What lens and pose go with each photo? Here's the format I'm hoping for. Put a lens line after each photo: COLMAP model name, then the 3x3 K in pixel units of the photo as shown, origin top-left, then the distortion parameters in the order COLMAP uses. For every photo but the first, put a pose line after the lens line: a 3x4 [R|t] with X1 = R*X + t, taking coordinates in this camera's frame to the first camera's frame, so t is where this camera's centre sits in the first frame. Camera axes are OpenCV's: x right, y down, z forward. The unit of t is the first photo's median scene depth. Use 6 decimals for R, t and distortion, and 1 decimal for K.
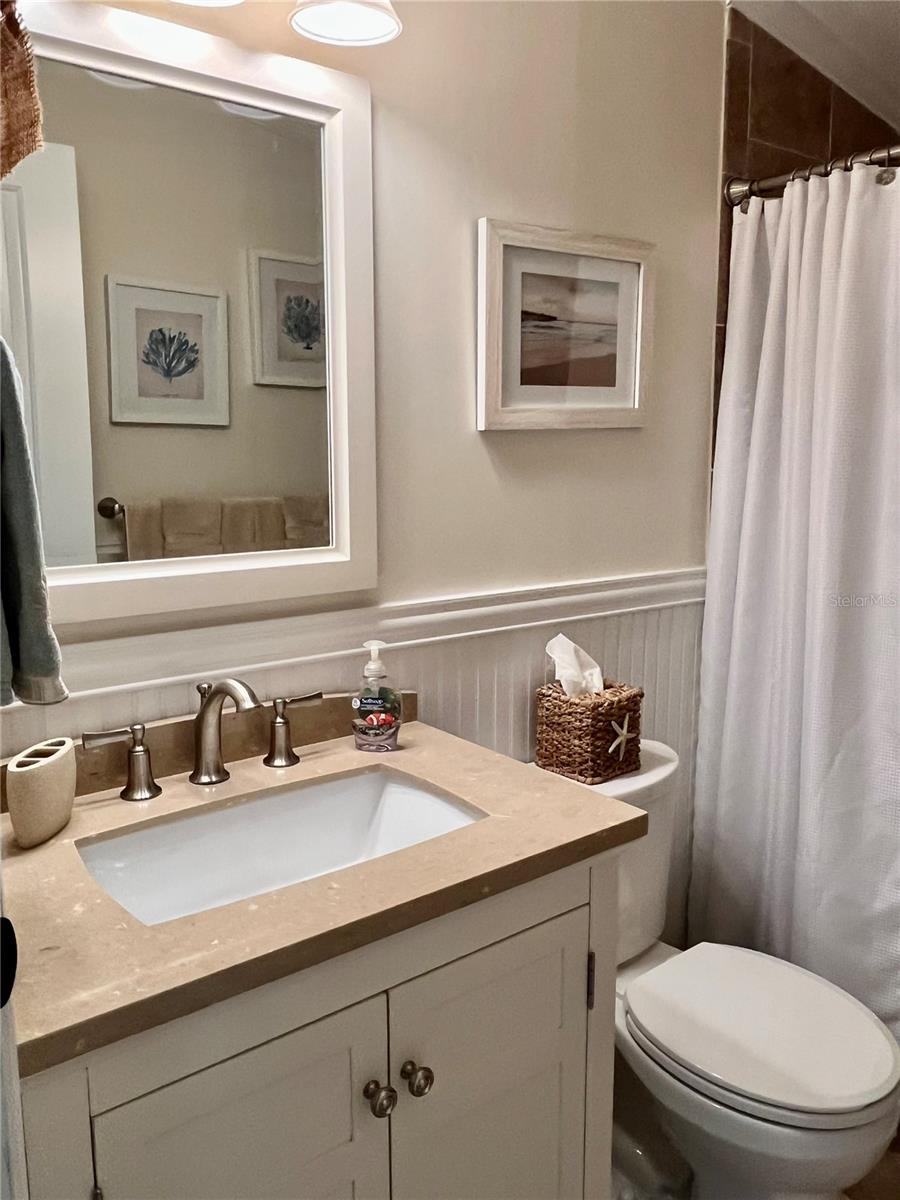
lens RADIAL K [[899.0, 0, 449.6], [0, 899.0, 589.8], [0, 0, 1]] dist [-0.006889, -0.001073]
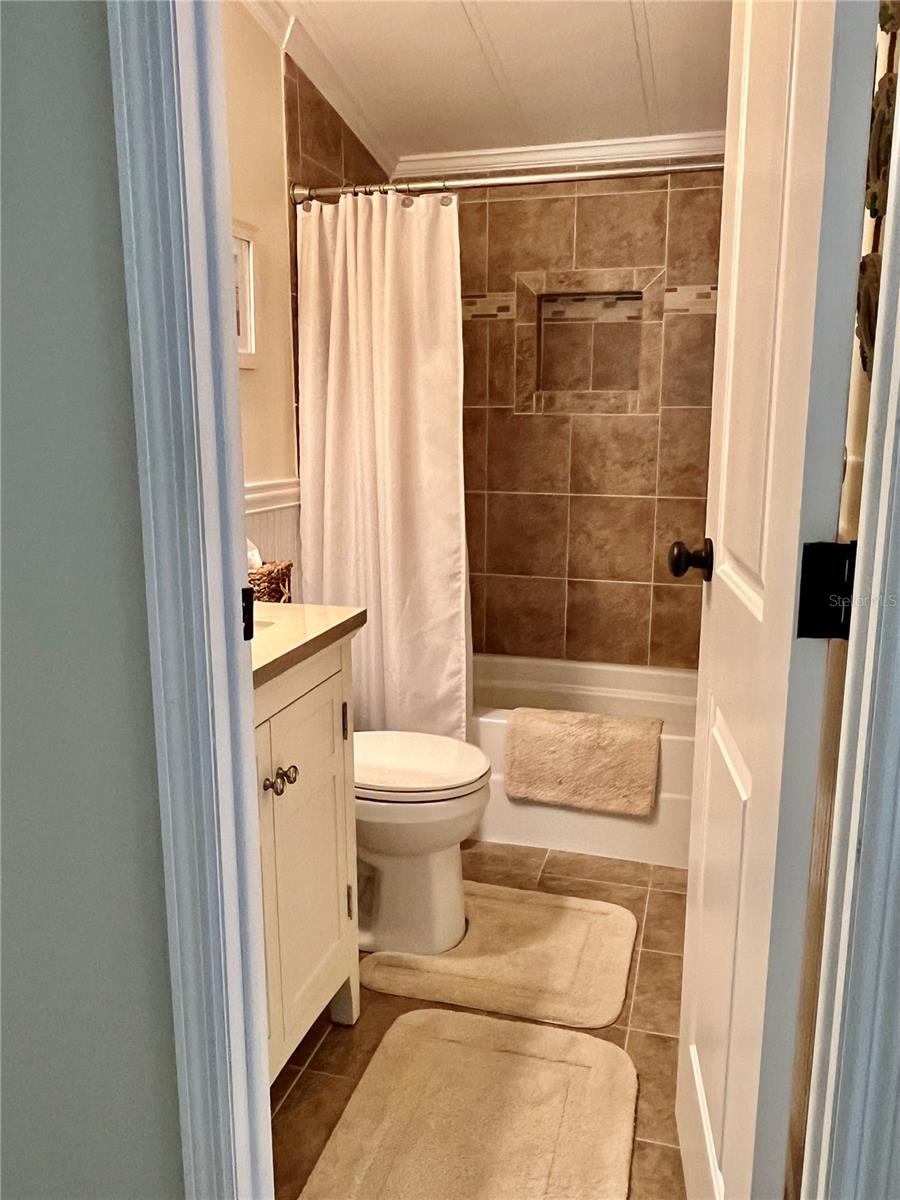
lens RADIAL K [[899.0, 0, 447.8], [0, 899.0, 602.5], [0, 0, 1]] dist [-0.006889, -0.001073]
pose [[0.799604, -0.120460, 0.588322, -0.383799], [0.093763, 0.992703, 0.075822, 0.086764], [-0.593162, -0.005465, 0.805064, -0.228021]]
